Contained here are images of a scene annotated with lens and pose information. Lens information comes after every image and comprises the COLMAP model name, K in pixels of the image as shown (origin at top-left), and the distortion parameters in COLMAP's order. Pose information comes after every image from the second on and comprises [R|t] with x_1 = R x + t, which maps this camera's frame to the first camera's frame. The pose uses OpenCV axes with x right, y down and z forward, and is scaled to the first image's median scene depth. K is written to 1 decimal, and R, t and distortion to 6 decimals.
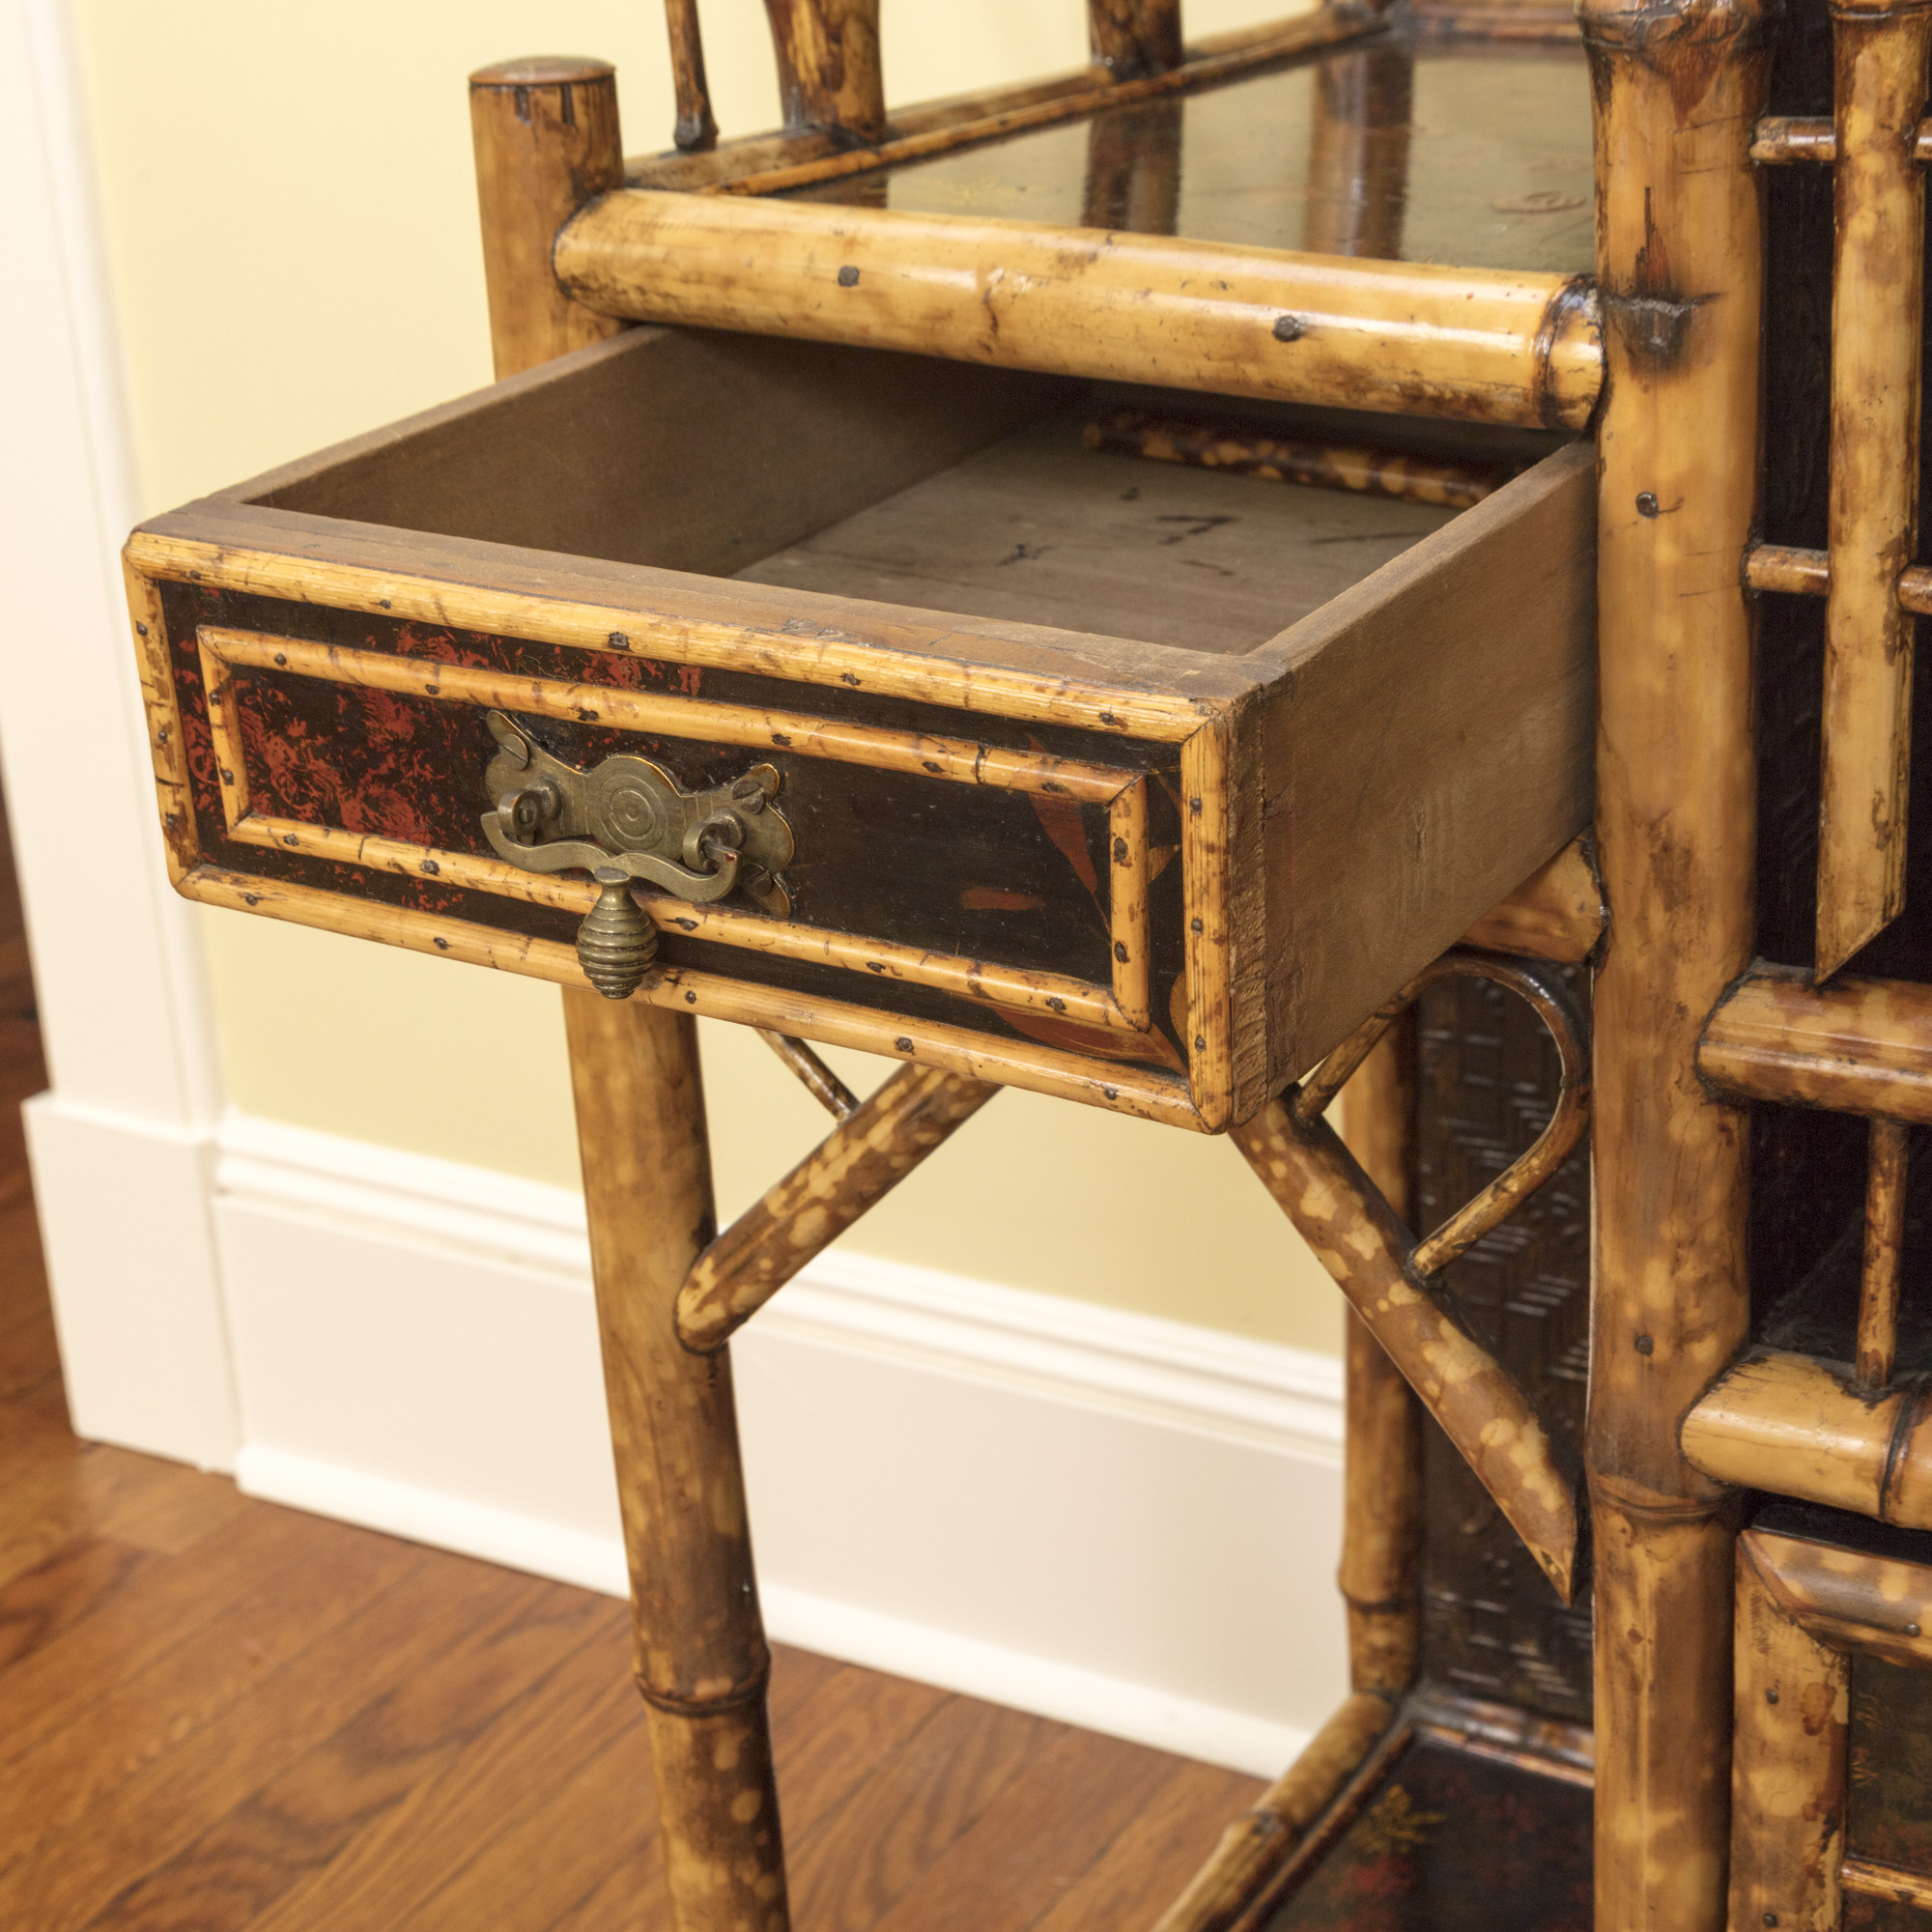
lens RADIAL K [[3434.1, 0, 1134.8], [0, 3434.1, 924.2], [0, 0, 1]] dist [-0.012845, 0.000000]
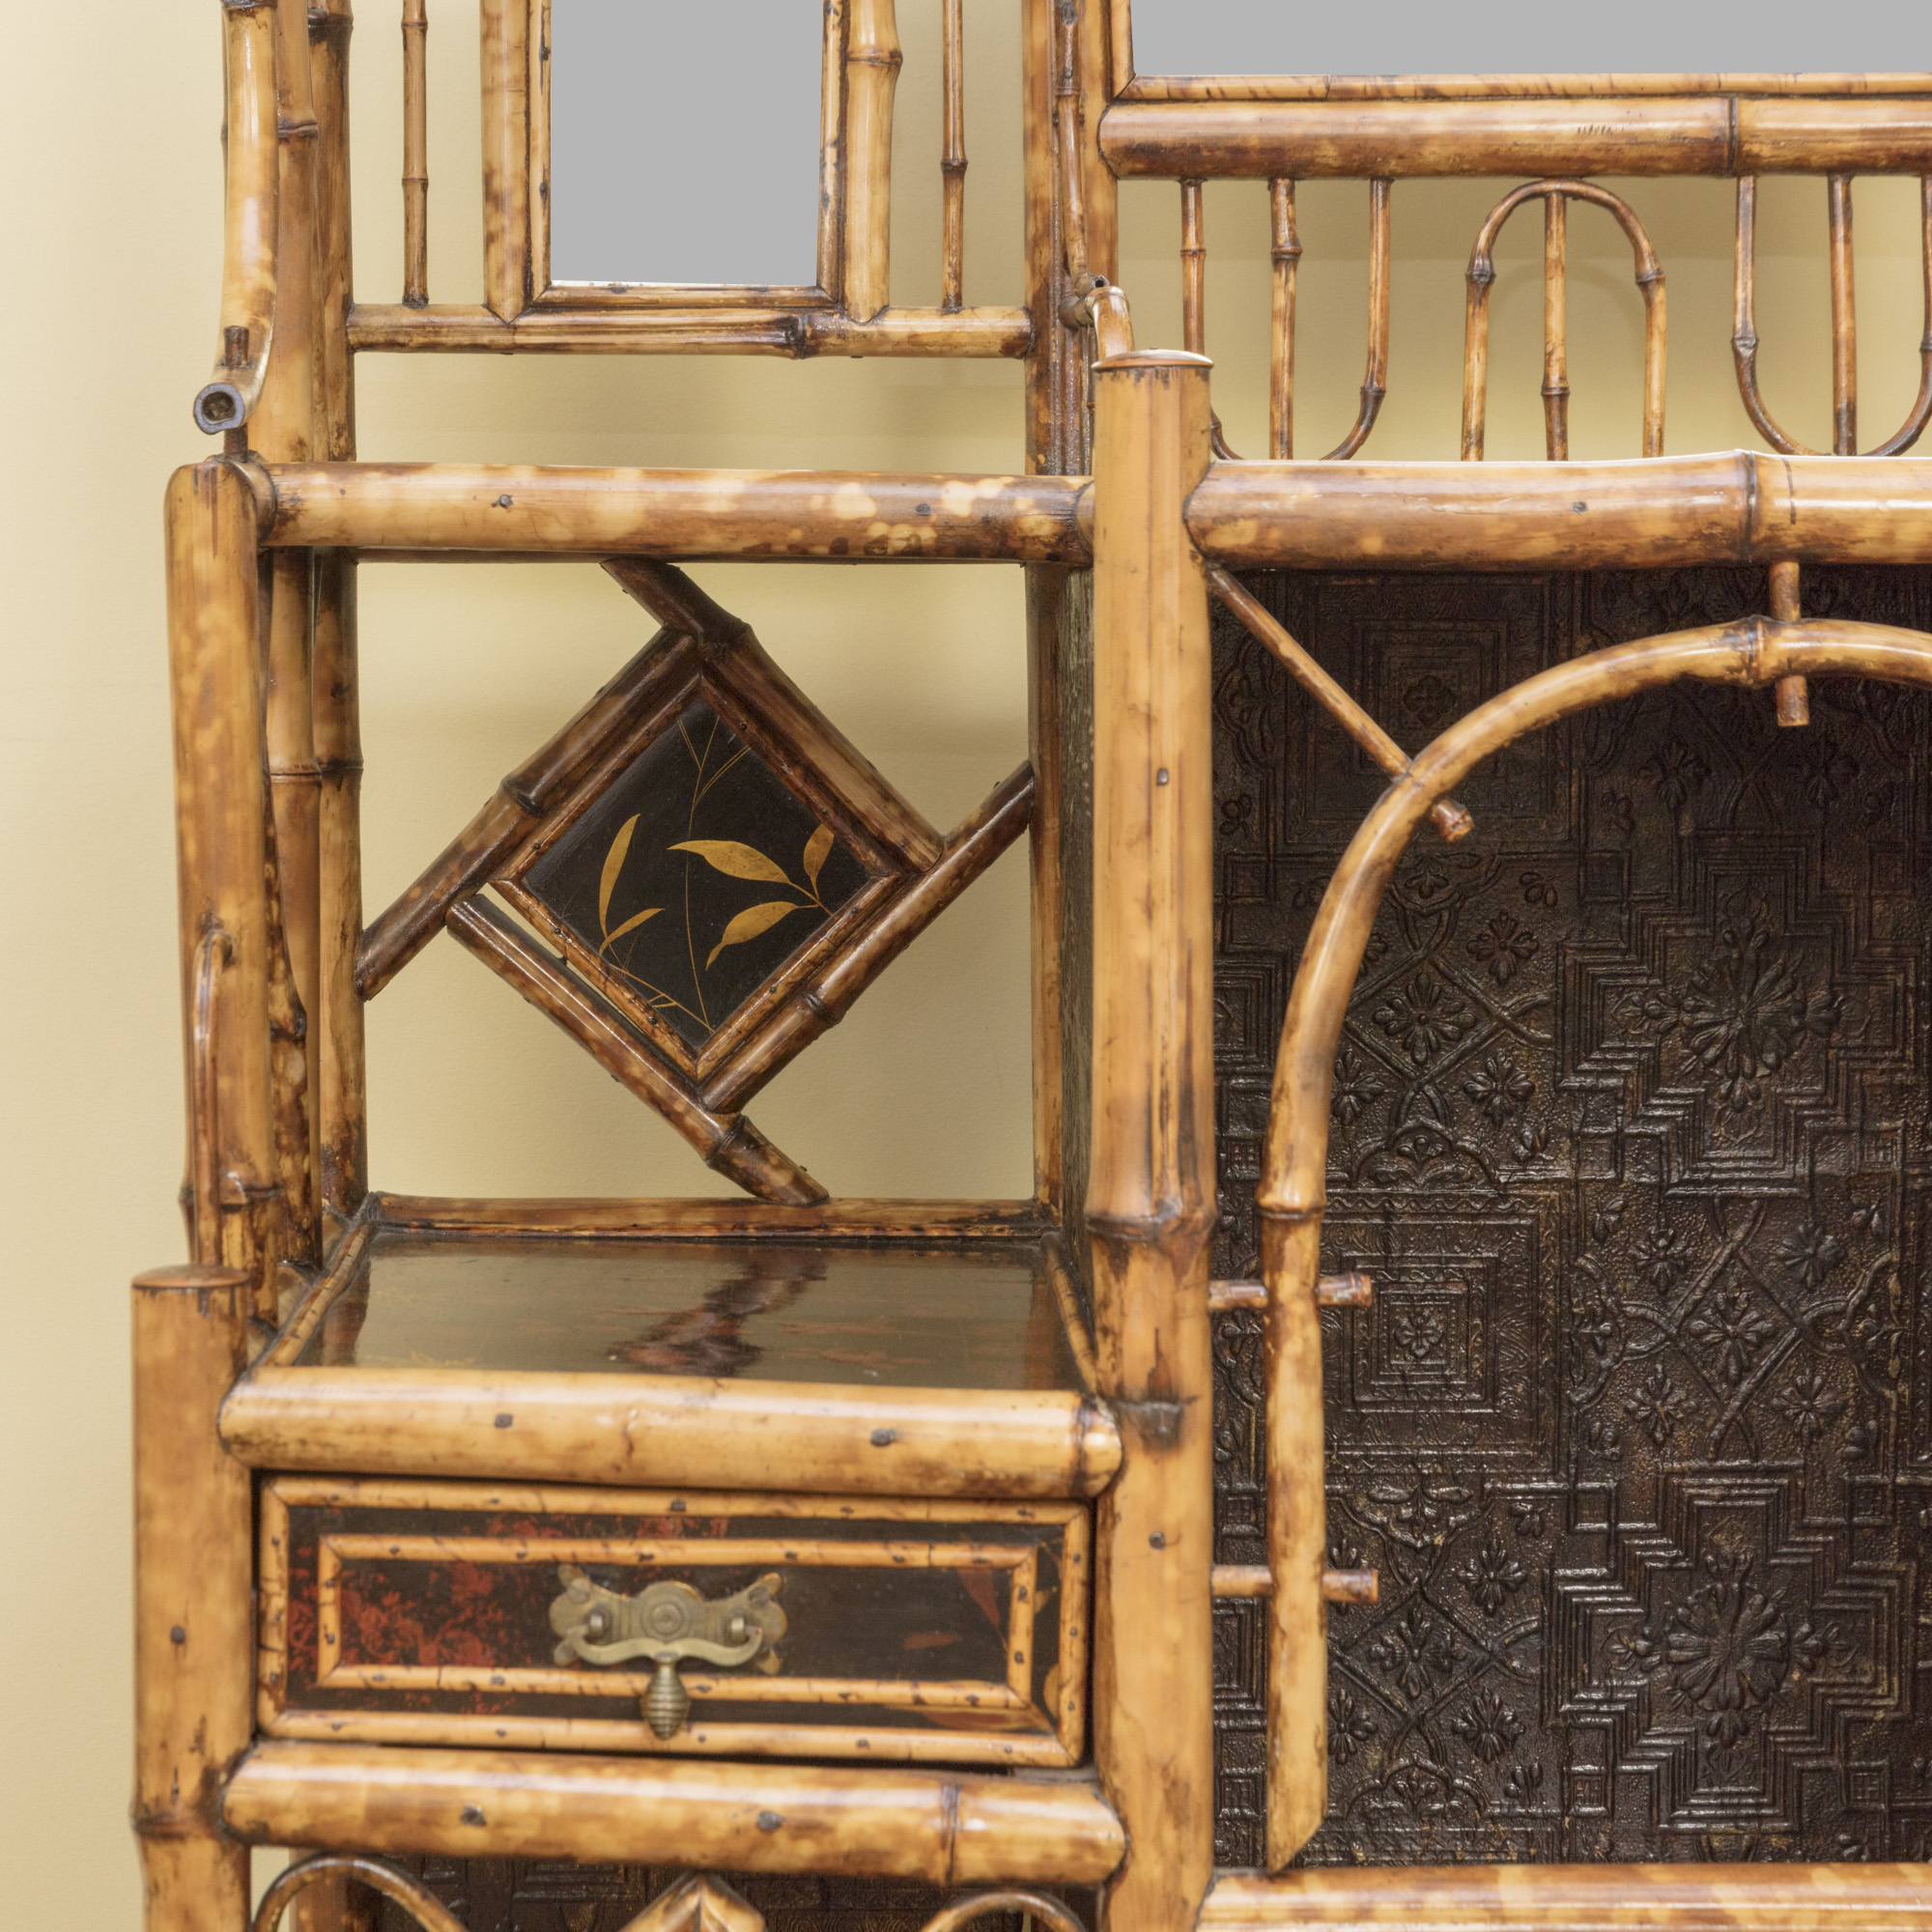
lens RADIAL K [[5324.1, 0, 665.1], [0, 5324.1, 950.1], [0, 0, 1]] dist [-0.022479, 0.000000]
pose [[0.885103, 0.003492, 0.465383, -0.986523], [0.135062, 0.955009, -0.264038, 0.187827], [-0.445367, 0.296556, 0.844809, -0.812439]]
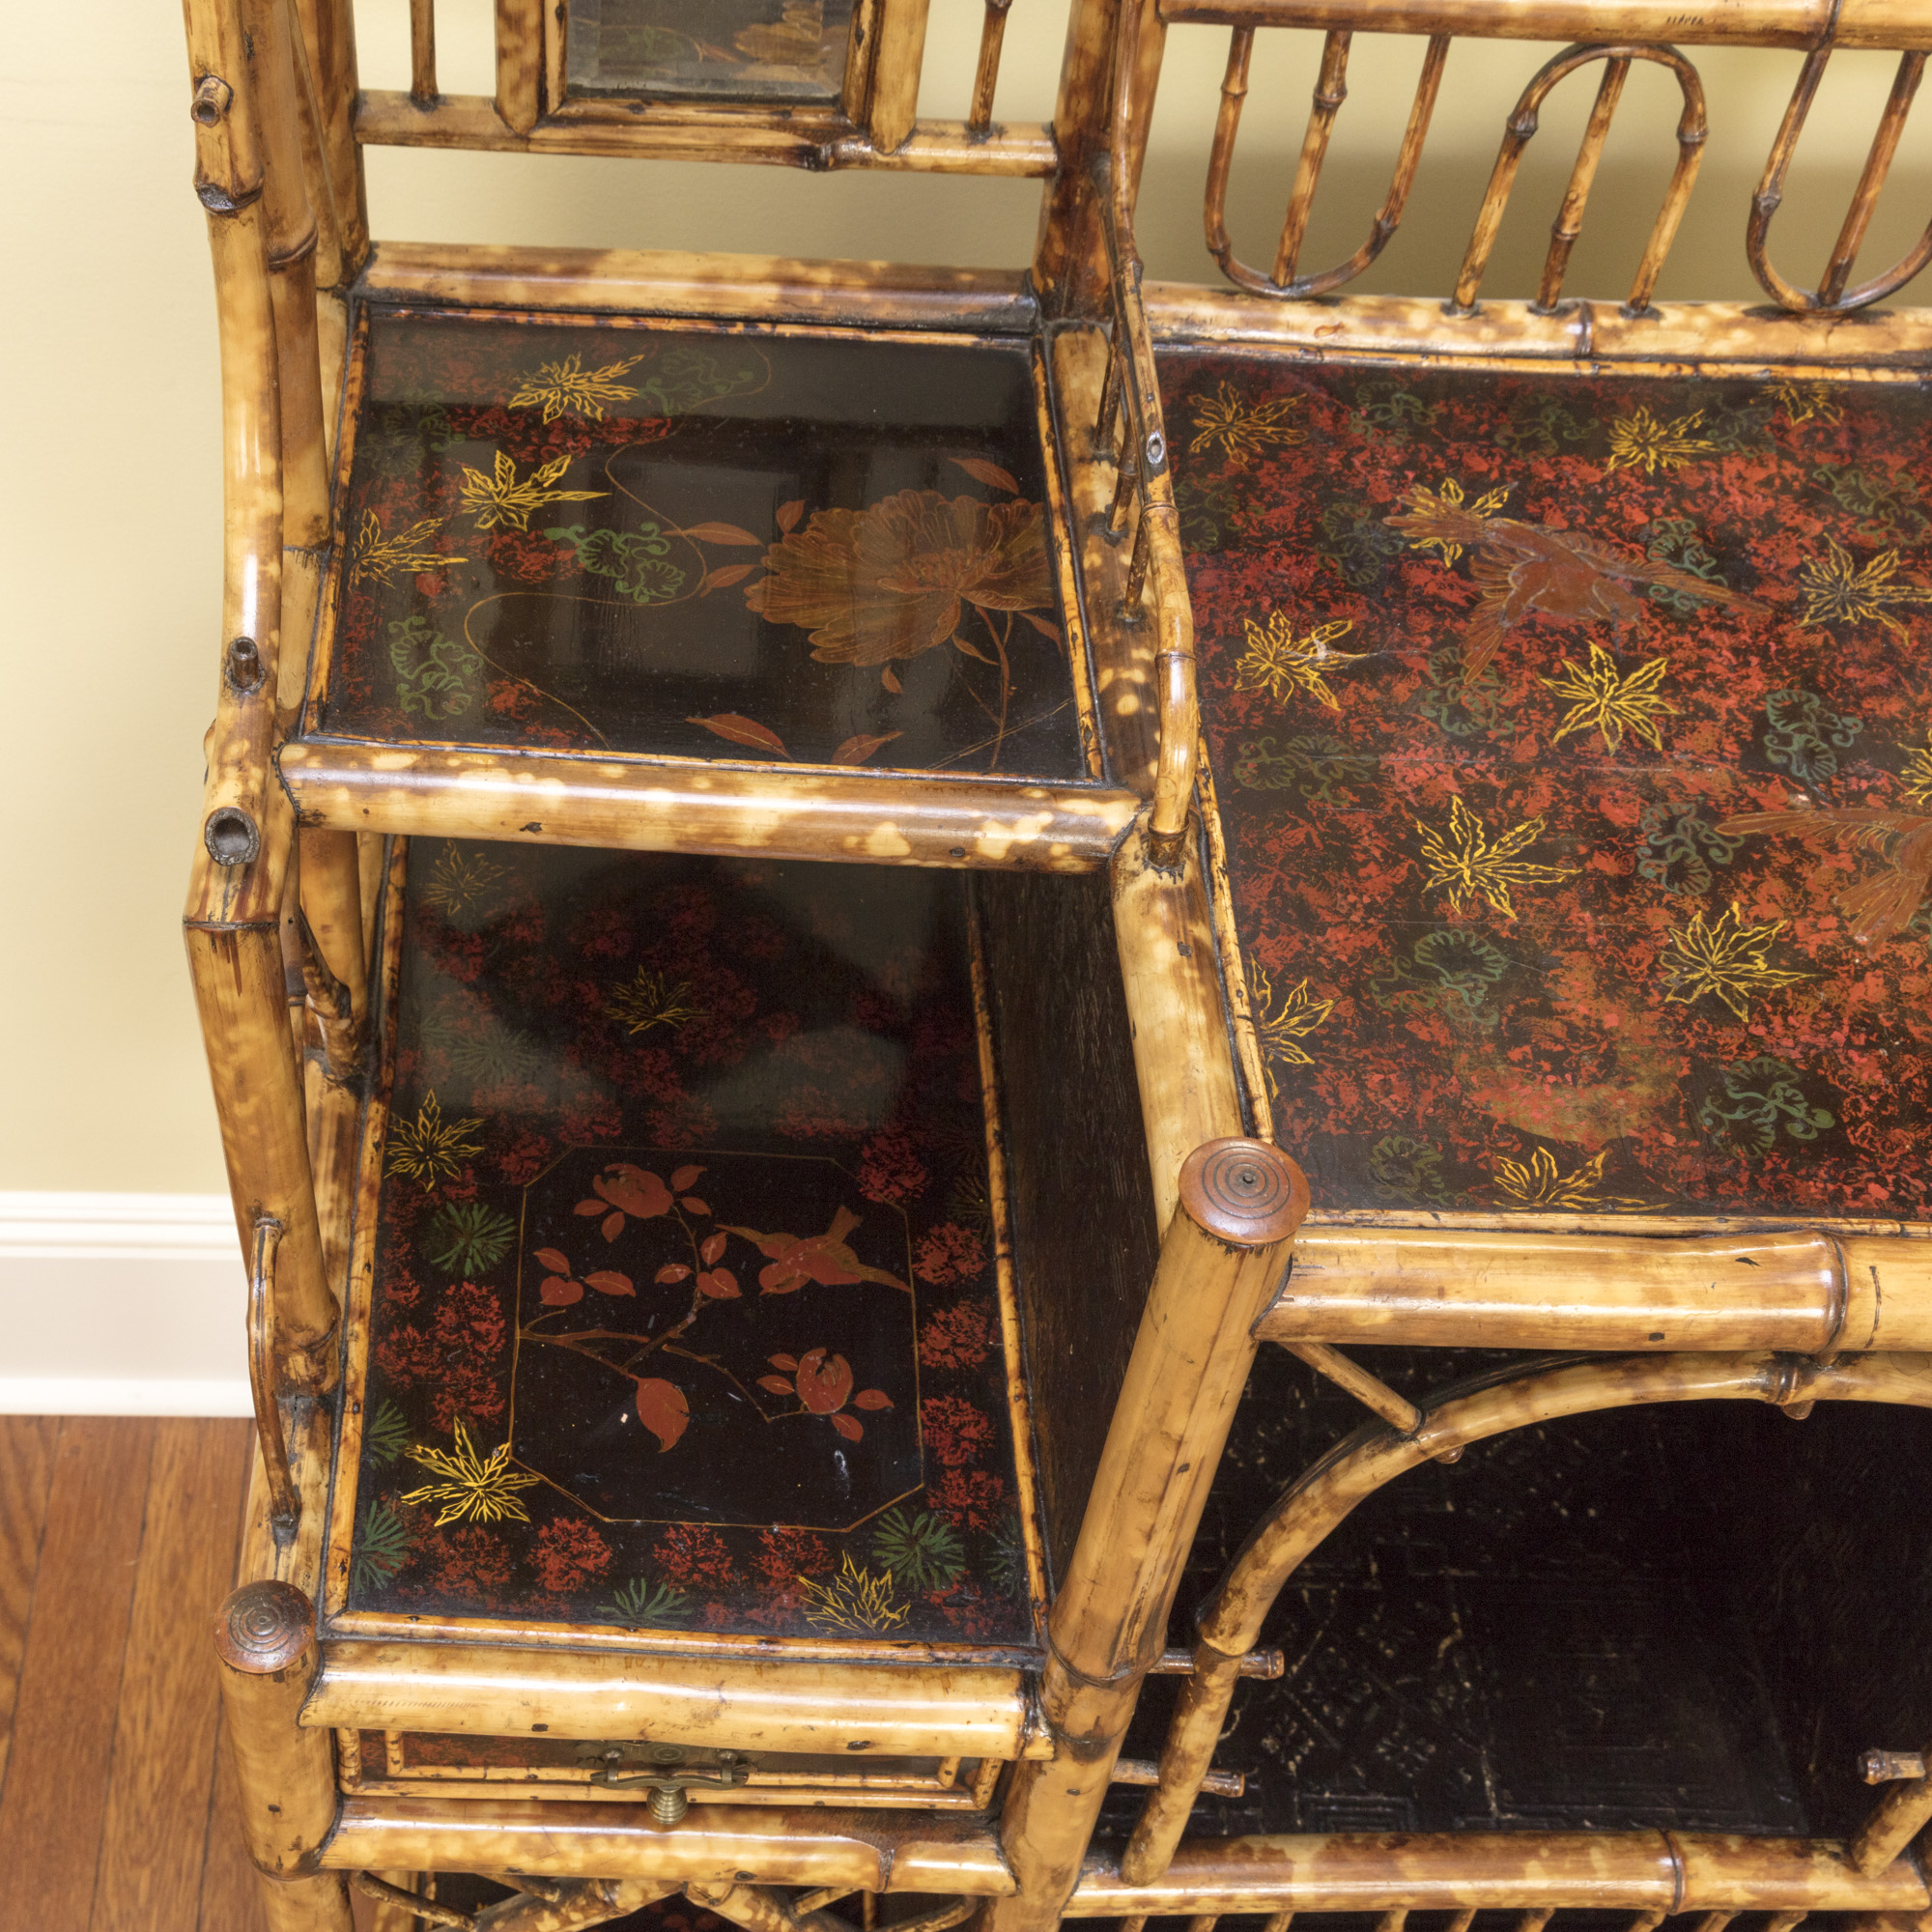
lens RADIAL K [[2921.9, 0, 752.0], [0, 2921.9, 931.6], [0, 0, 1]] dist [0.003771, 0.000000]
pose [[0.863002, -0.317461, 0.392995, -0.409747], [0.094266, 0.865427, 0.492087, -1.154590], [-0.496327, -0.387626, 0.776792, 0.061368]]
